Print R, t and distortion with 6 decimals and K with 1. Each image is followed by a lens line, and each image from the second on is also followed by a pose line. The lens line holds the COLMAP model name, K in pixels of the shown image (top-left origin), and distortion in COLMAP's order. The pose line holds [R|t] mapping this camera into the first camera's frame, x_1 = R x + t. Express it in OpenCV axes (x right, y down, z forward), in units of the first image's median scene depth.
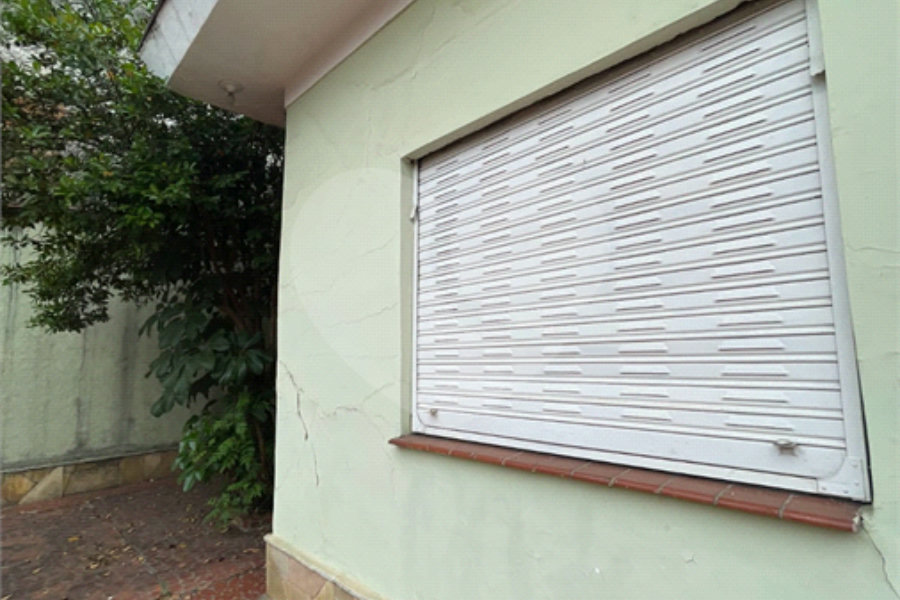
lens RADIAL K [[485.8, 0, 450.0], [0, 485.8, 300.0], [0, 0, 1]] dist [-0.001584, -0.001537]
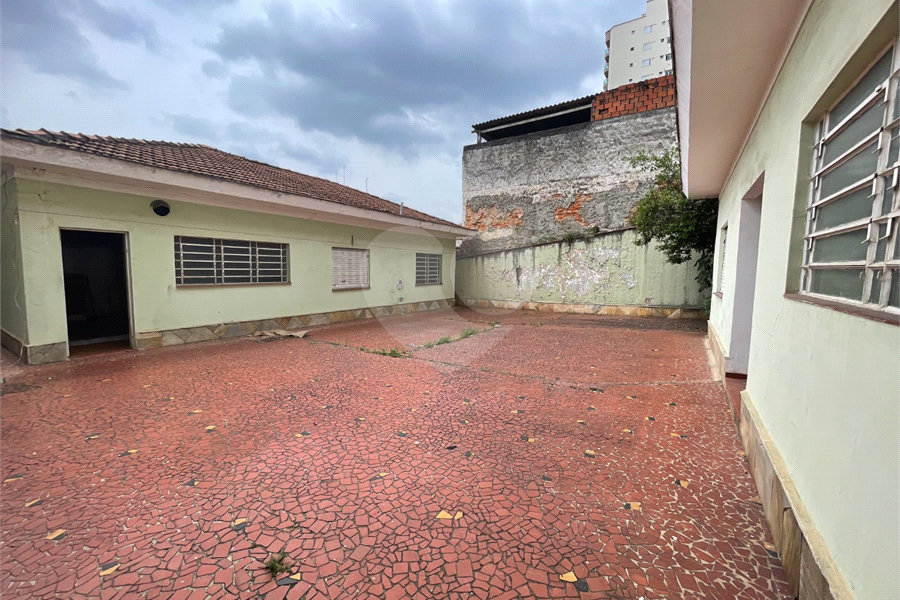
lens RADIAL K [[364.2, 0, 451.6], [0, 364.2, 299.4], [0, 0, 1]] dist [-0.002098, -0.000129]
pose [[0.237054, 0.102247, -0.966101, 1.078947], [0.094098, 0.987354, 0.127586, -0.134692], [0.966929, -0.121152, 0.224435, -0.894067]]
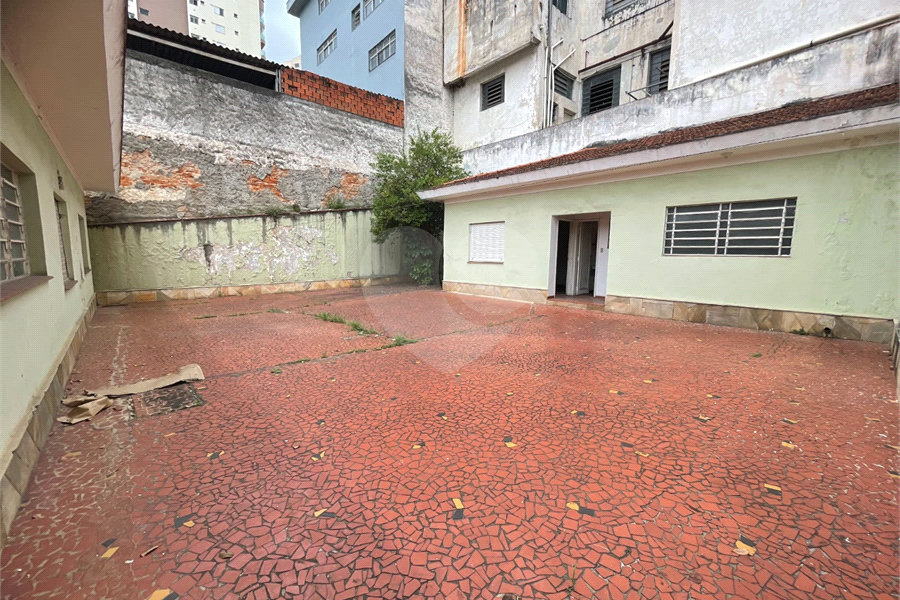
lens RADIAL K [[364.2, 0, 451.6], [0, 364.2, 299.4], [0, 0, 1]] dist [-0.002098, -0.000129]
pose [[0.999039, 0.033904, -0.027762, -0.072762], [-0.026388, 0.971261, 0.236550, -0.207494], [0.034984, -0.235591, 0.971223, -1.953521]]
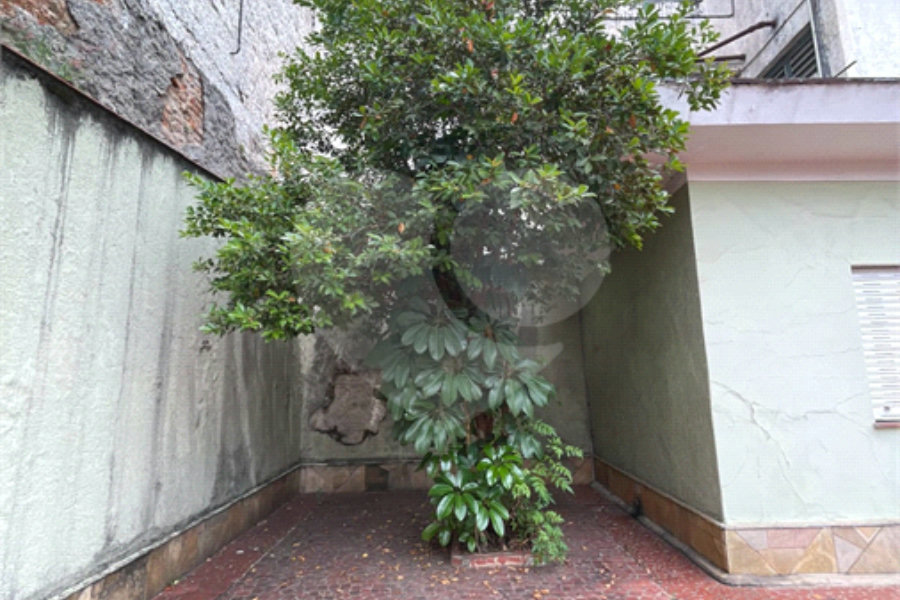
lens RADIAL K [[485.8, 0, 450.0], [0, 485.8, 300.0], [0, 0, 1]] dist [-0.001584, -0.001537]
pose [[0.684246, 0.137686, 0.716135, -1.028949], [-0.079775, 0.990254, -0.114166, 0.066949], [-0.724874, 0.020988, 0.688561, 0.369299]]
